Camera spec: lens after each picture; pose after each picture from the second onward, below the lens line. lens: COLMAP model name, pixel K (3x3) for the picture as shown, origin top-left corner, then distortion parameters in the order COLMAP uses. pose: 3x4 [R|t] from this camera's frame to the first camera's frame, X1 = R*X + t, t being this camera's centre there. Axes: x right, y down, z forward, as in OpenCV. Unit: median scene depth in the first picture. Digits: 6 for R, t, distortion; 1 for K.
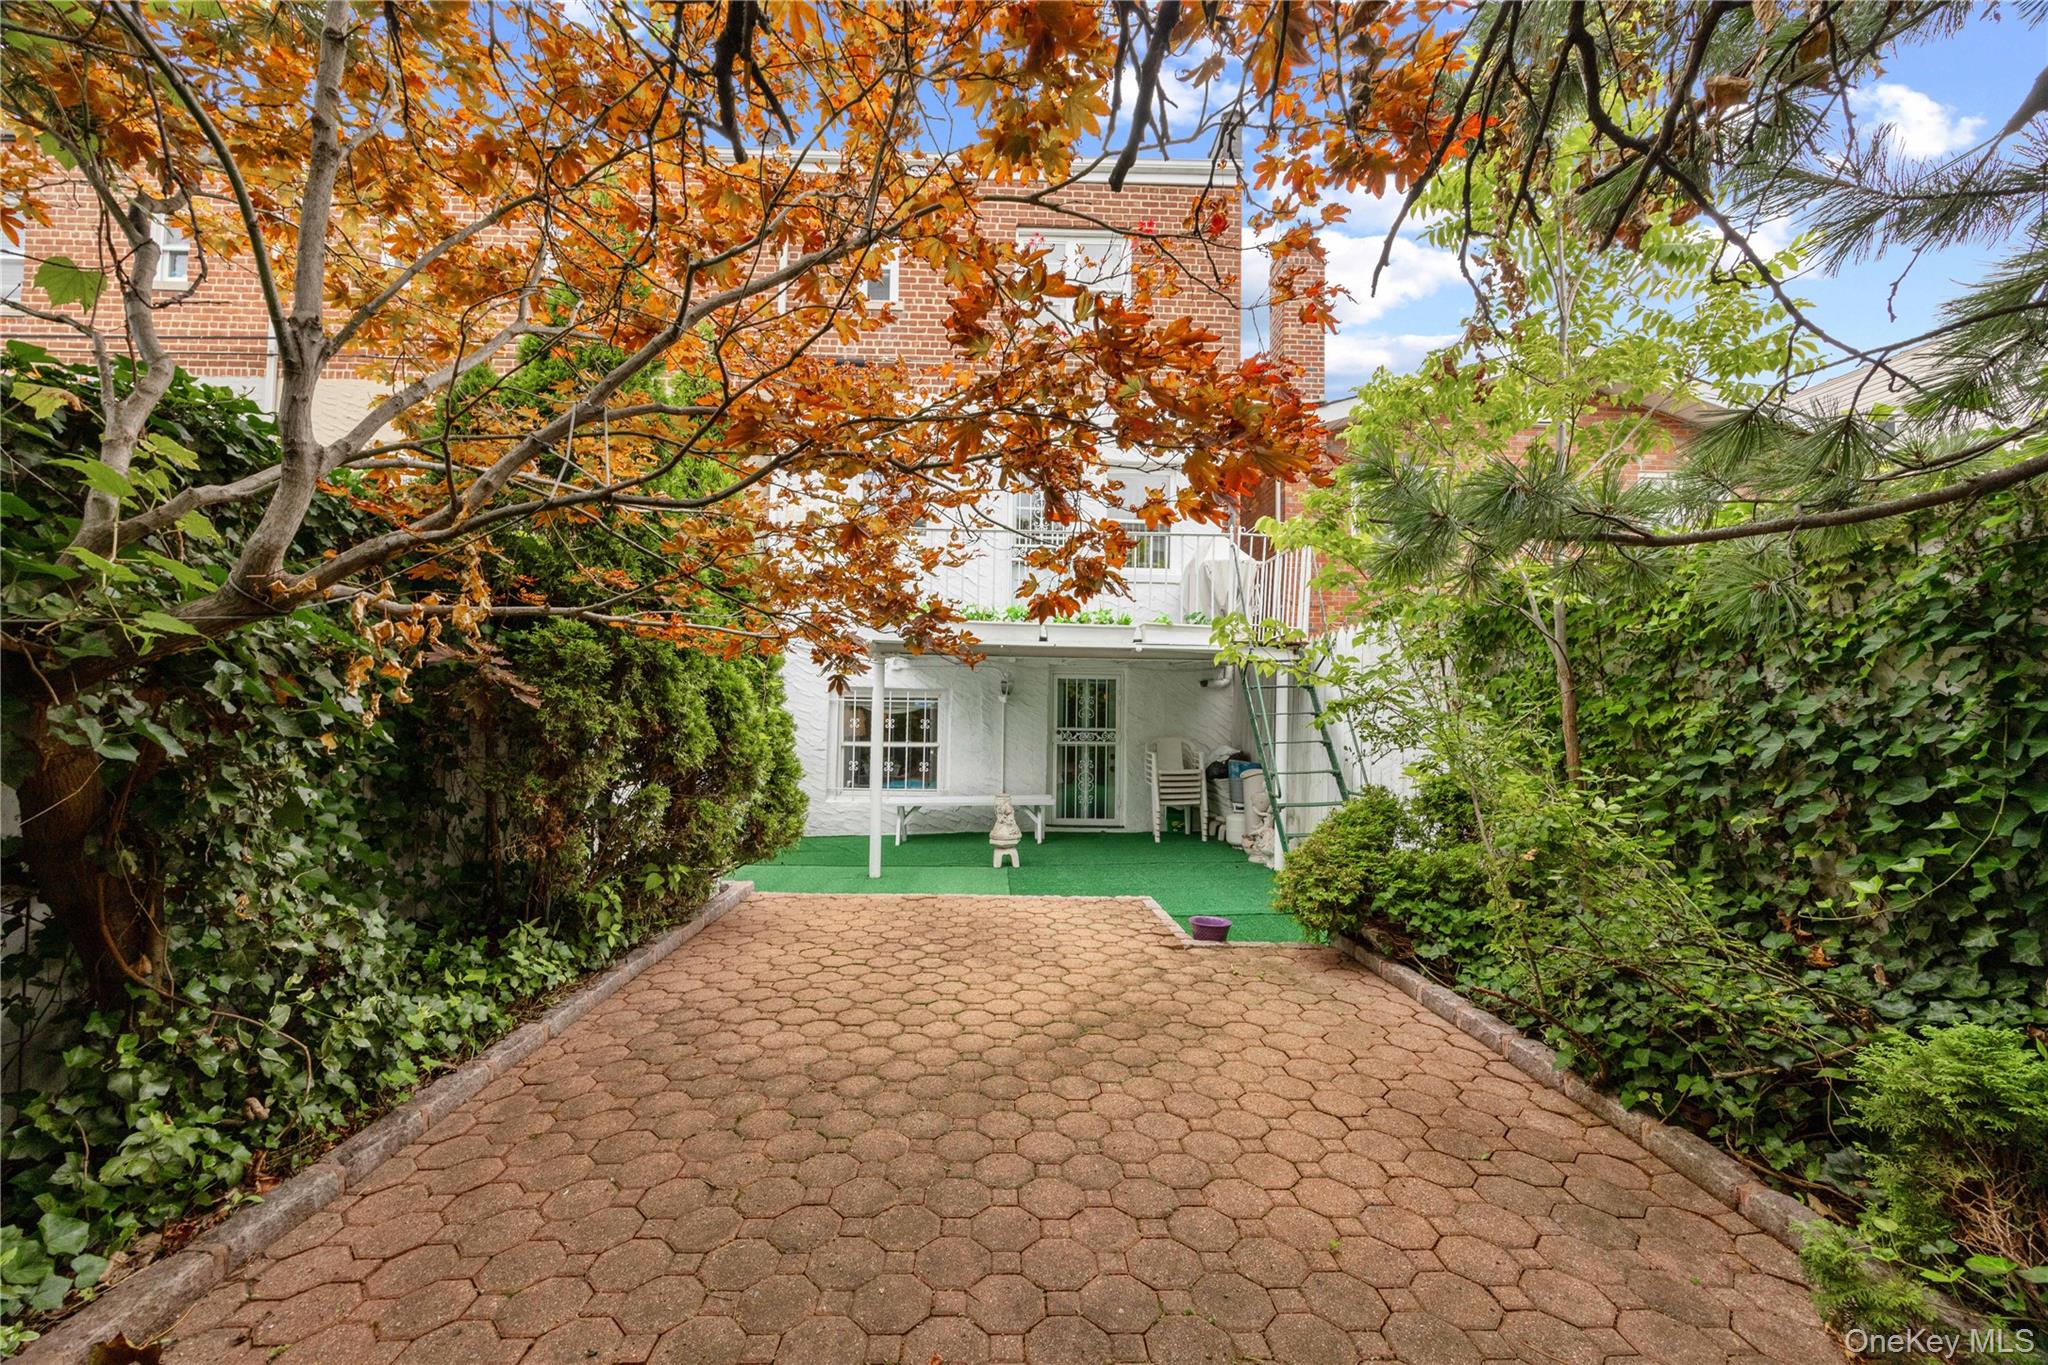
lens RADIAL K [[803.2, 0, 1021.4], [0, 803.2, 682.3], [0, 0, 1]] dist [-0.001085, -0.000164]
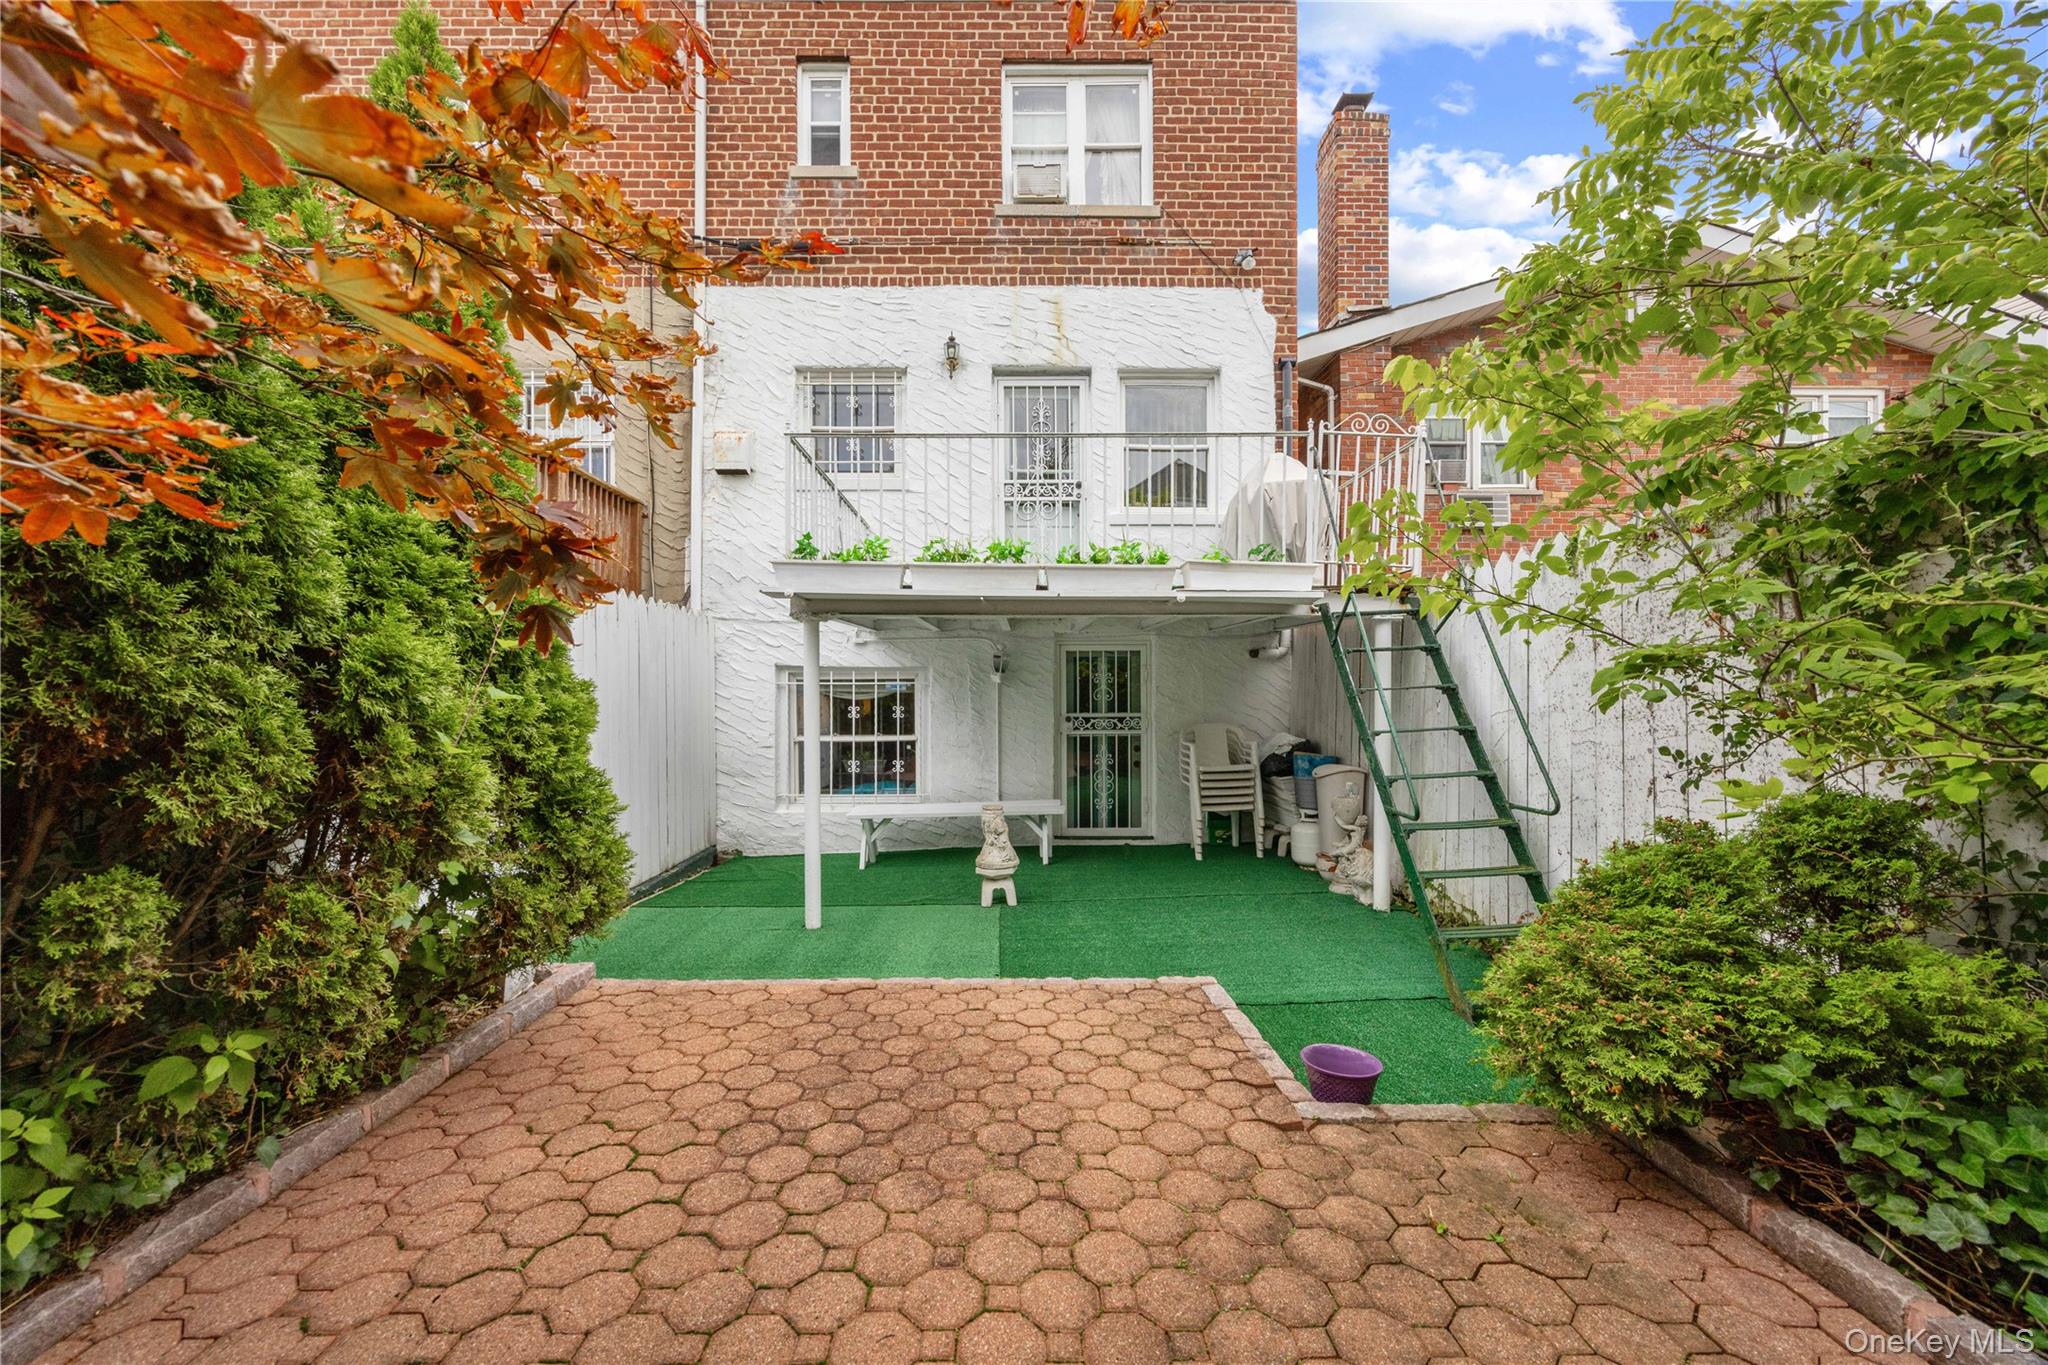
lens RADIAL K [[803.2, 0, 1025.2], [0, 803.2, 685.7], [0, 0, 1]] dist [-0.001085, -0.000164]
pose [[0.999768, -0.018677, -0.010717, 0.014167], [0.018923, 0.999549, 0.023322, 0.011205], [0.010276, -0.023519, 0.999671, 0.231901]]
